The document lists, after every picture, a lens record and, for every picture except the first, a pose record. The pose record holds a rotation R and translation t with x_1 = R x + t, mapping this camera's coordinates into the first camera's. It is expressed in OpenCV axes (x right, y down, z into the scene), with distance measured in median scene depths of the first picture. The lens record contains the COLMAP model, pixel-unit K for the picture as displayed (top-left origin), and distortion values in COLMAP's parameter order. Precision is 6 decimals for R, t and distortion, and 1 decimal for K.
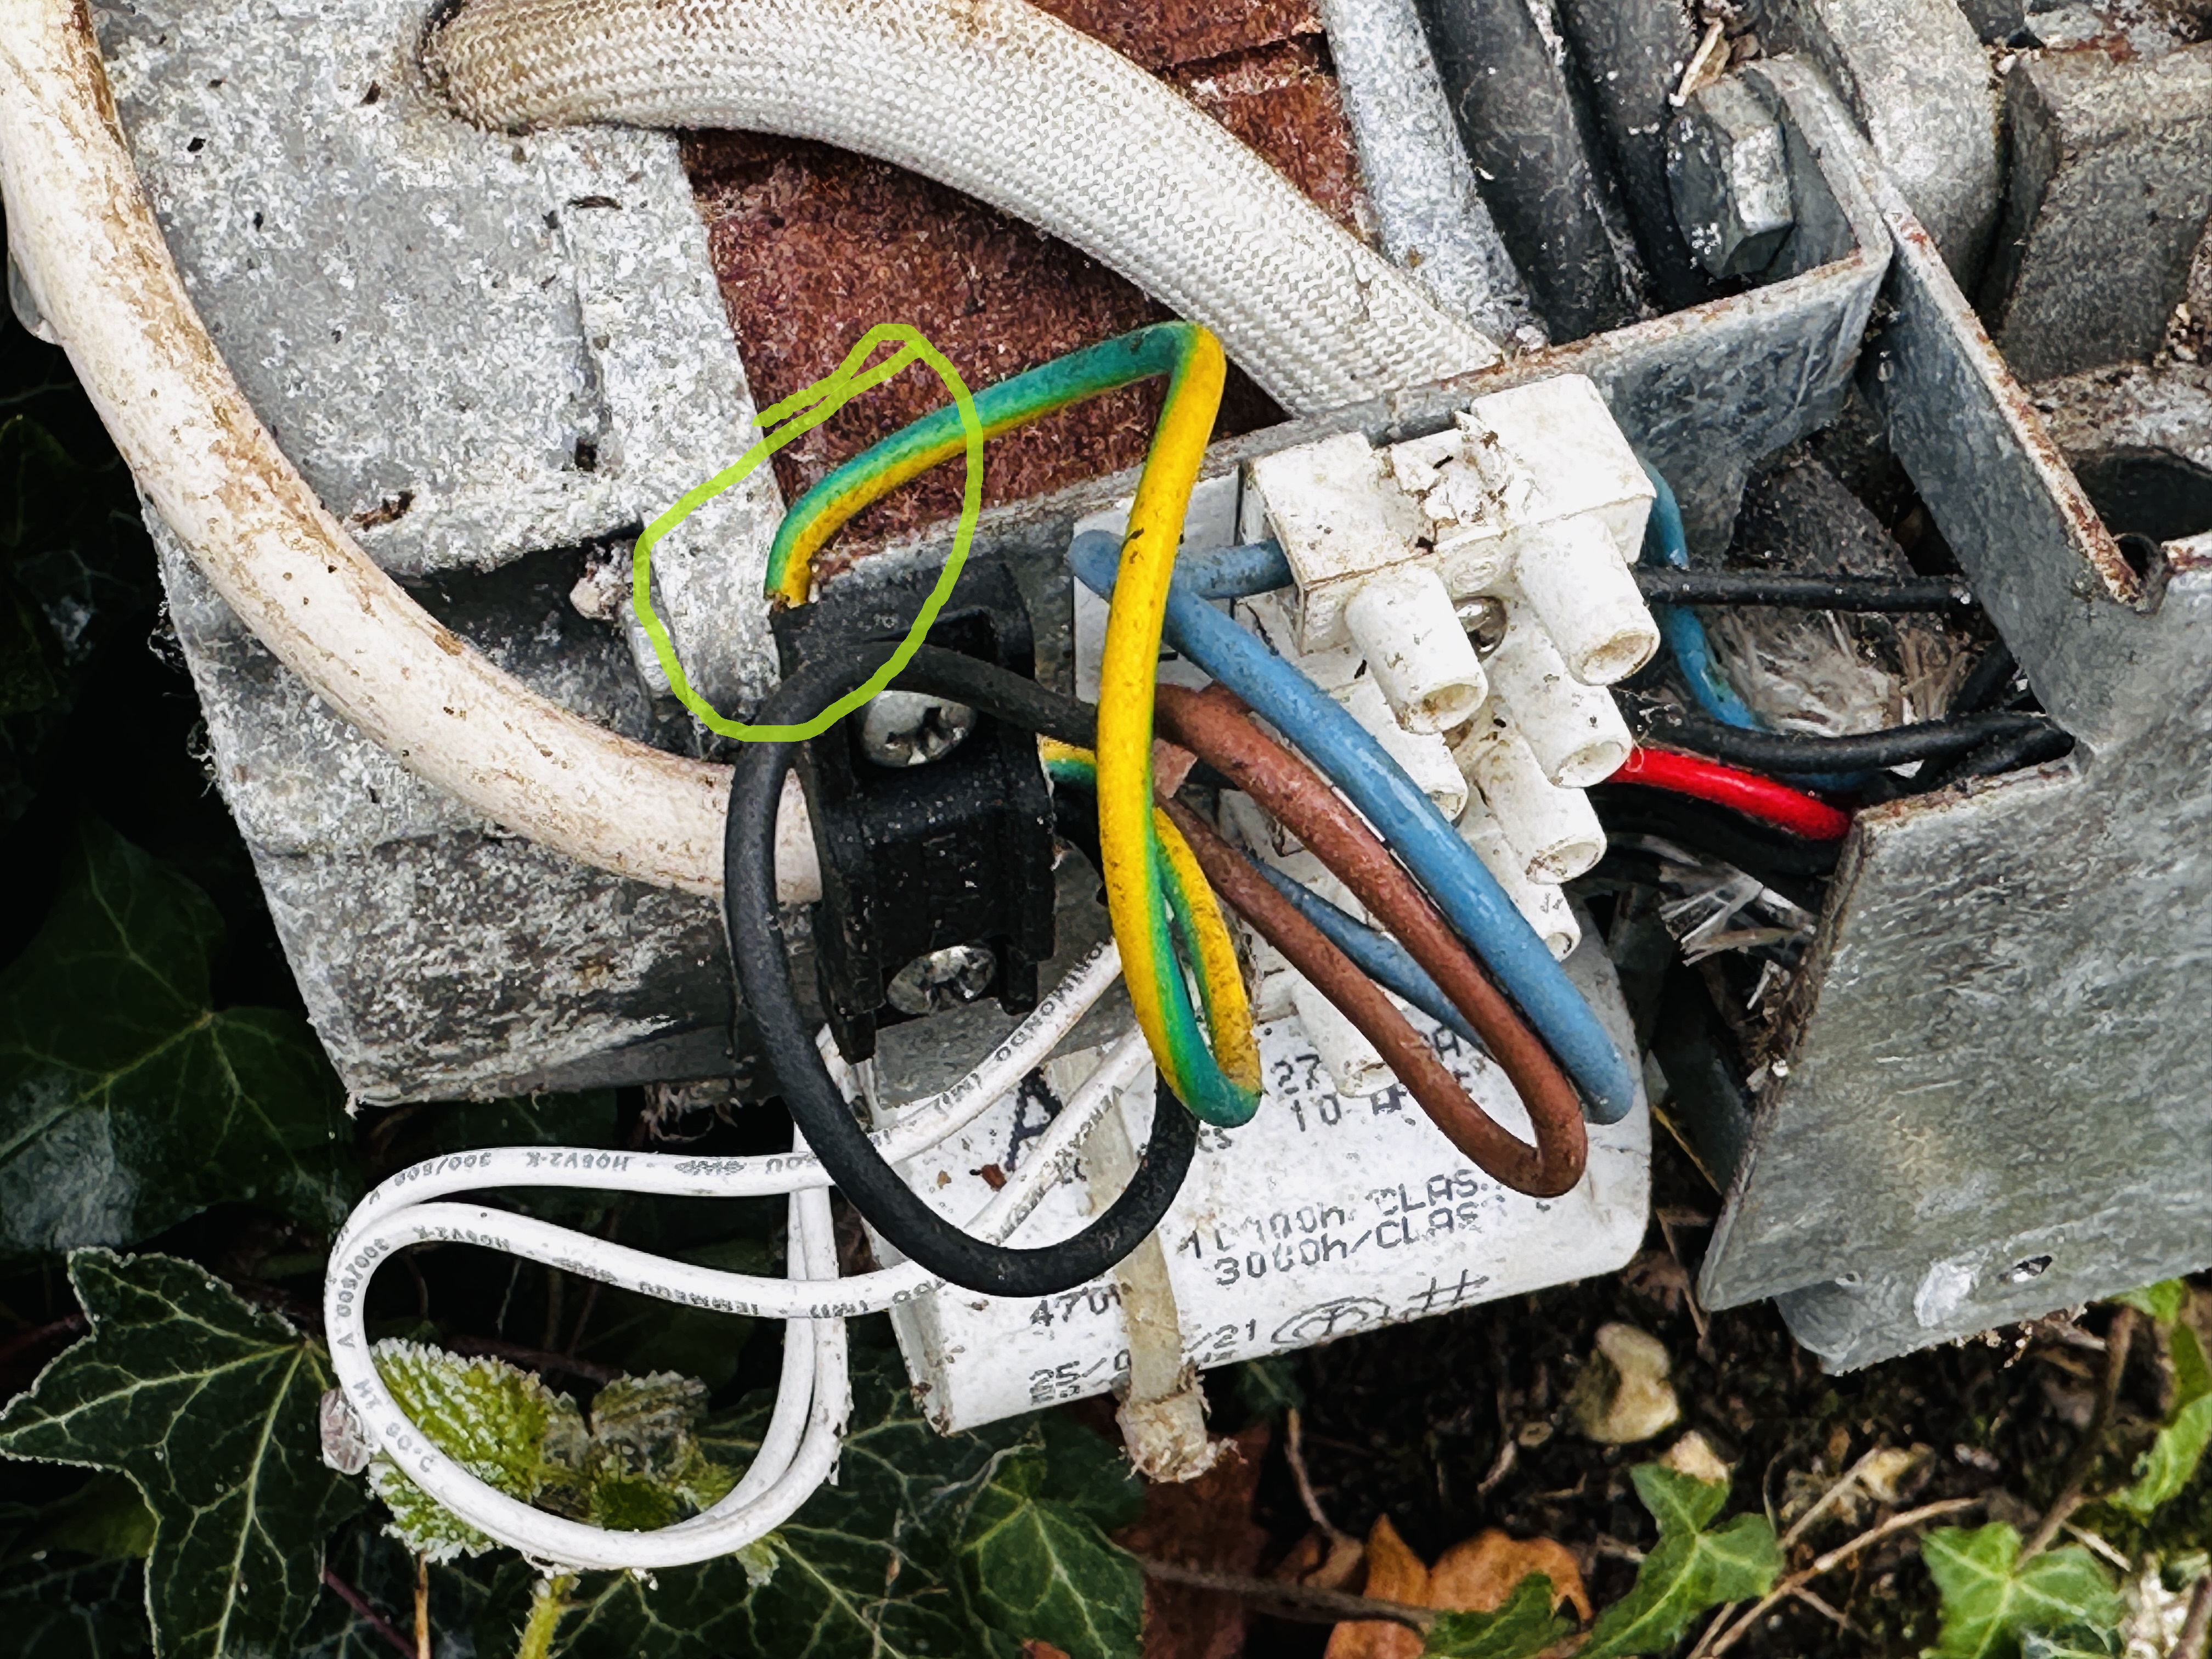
lens RADIAL K [[3226.0, 0, 1037.2], [0, 3226.0, 839.9], [0, 0, 1]] dist [0.139930, 0.000000]
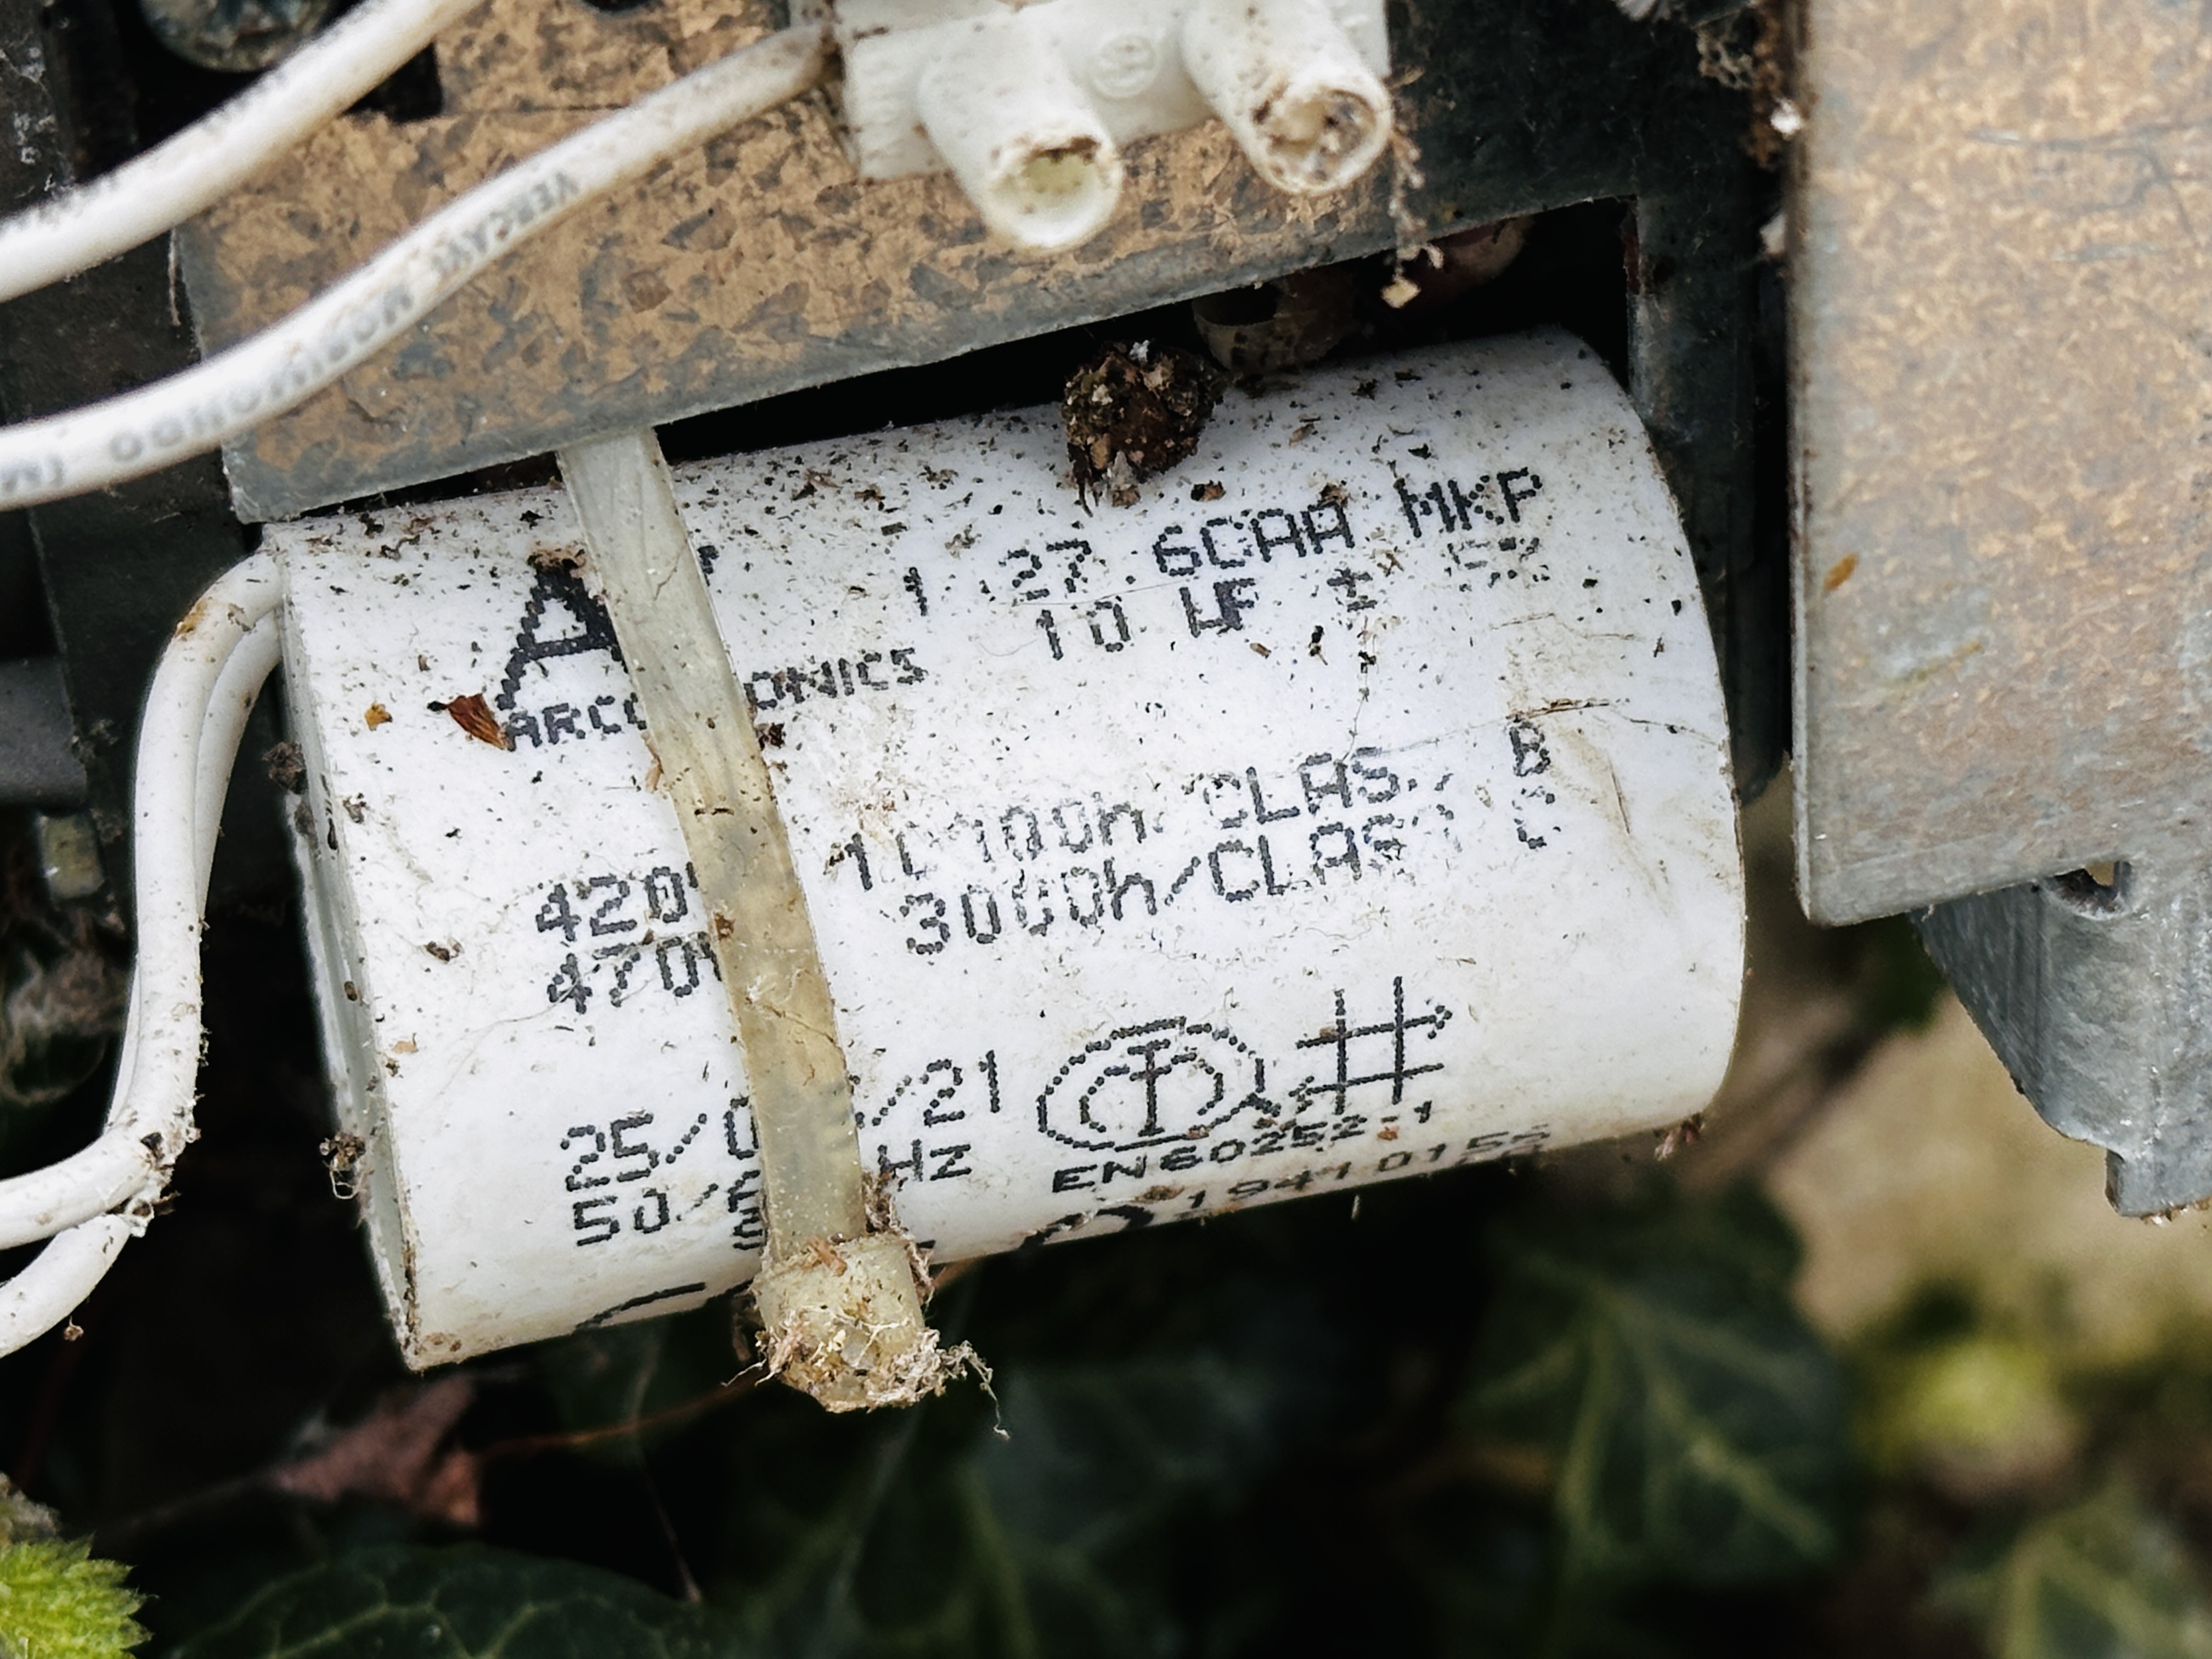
lens RADIAL K [[5572.0, 0, 1121.2], [0, 5572.0, 839.6], [0, 0, 1]] dist [0.213790, 0.000000]
pose [[0.996210, -0.045696, -0.074008, 0.160151], [0.013482, 0.921717, -0.387629, 0.478882], [0.085927, 0.385162, 0.918840, 0.153862]]
